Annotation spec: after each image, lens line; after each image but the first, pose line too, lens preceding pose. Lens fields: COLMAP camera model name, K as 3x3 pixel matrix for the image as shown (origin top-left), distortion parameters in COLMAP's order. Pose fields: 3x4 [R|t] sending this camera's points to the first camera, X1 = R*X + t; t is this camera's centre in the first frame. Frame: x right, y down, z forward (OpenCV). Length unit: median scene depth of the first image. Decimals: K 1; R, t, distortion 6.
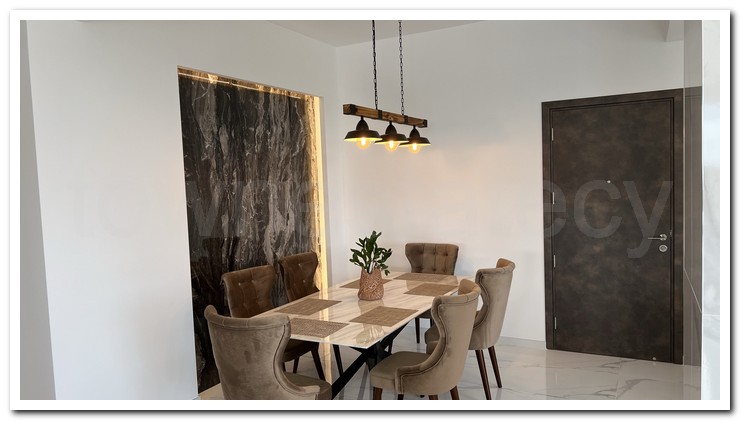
lens RADIAL K [[522.3, 0, 368.2], [0, 522.3, 212.6], [0, 0, 1]] dist [0.094686, -0.138914]
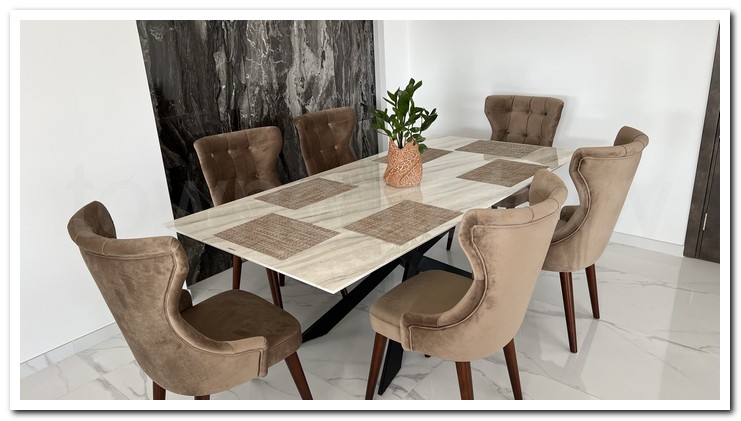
lens RADIAL K [[527.9, 0, 364.9], [0, 527.9, 209.9], [0, 0, 1]] dist [0.071444, -0.092096]
pose [[0.973322, 0.065914, -0.219771, 0.090491], [-0.000785, 0.958798, 0.284087, 0.004089], [0.229441, -0.276336, 0.933271, 0.294912]]
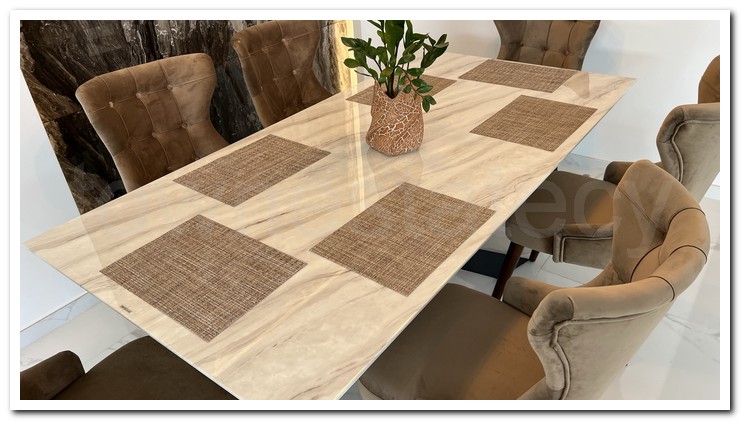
lens RADIAL K [[531.8, 0, 365.2], [0, 531.8, 209.9], [0, 0, 1]] dist [0.031351, -0.038175]
pose [[0.986672, 0.070175, -0.146813, 0.043238], [0.008655, 0.878320, 0.477995, -0.007926], [0.162492, -0.472895, 0.866006, 0.476159]]
